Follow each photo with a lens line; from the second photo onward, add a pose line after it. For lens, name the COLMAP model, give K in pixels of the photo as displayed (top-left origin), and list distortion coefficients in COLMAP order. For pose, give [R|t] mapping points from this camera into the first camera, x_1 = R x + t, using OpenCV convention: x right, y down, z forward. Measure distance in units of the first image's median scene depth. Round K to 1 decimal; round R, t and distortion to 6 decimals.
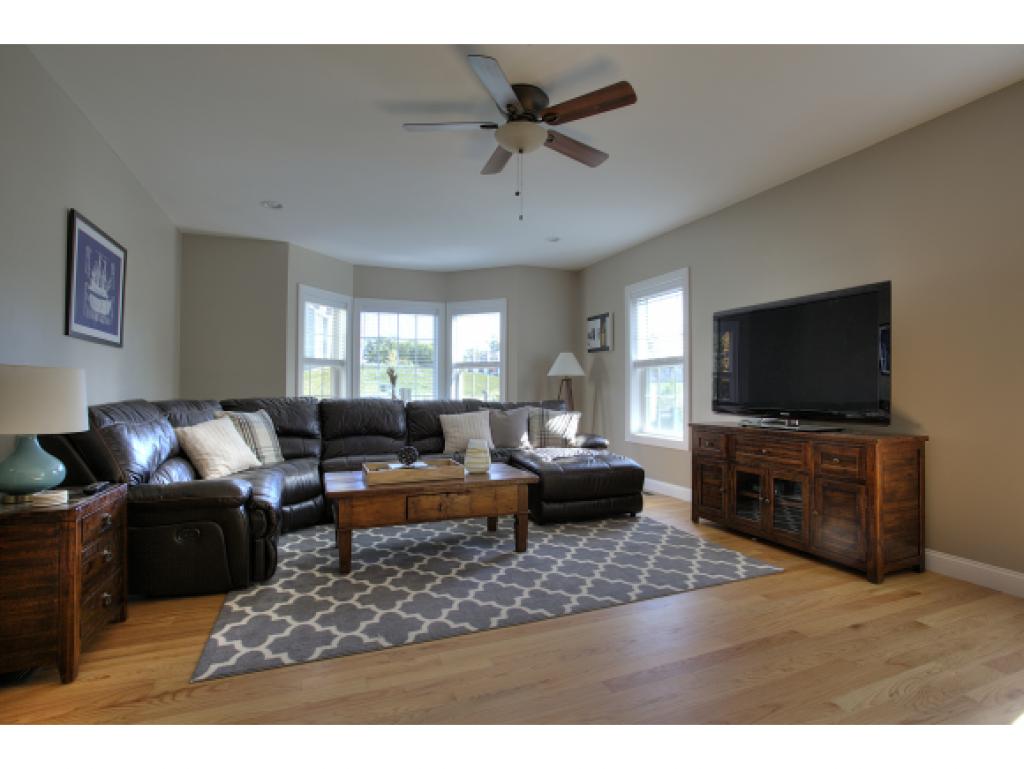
lens RADIAL K [[498.3, 0, 511.5], [0, 498.3, 382.8], [0, 0, 1]] dist [-0.053913, 0.018208]
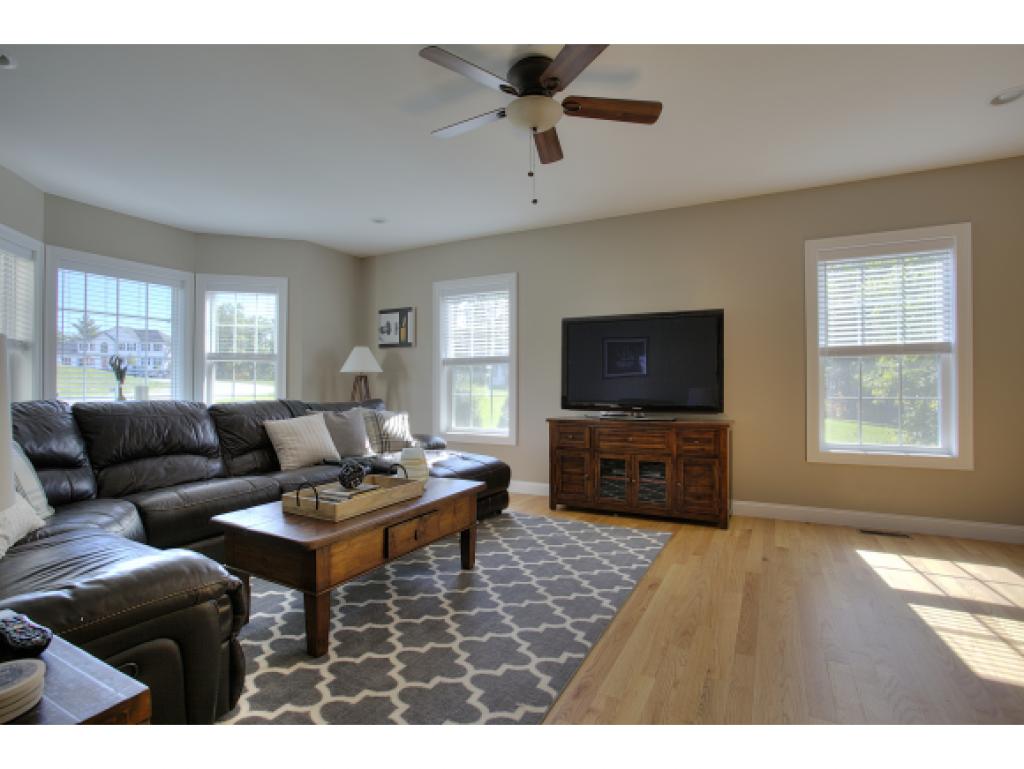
lens RADIAL K [[498.3, 0, 512.5], [0, 498.3, 383.1], [0, 0, 1]] dist [-0.053913, 0.018208]
pose [[0.764900, 0.006470, 0.644117, -0.401692], [-0.009102, 0.999958, 0.000764, 0.003054], [-0.644085, -0.006447, 0.764927, 0.215306]]
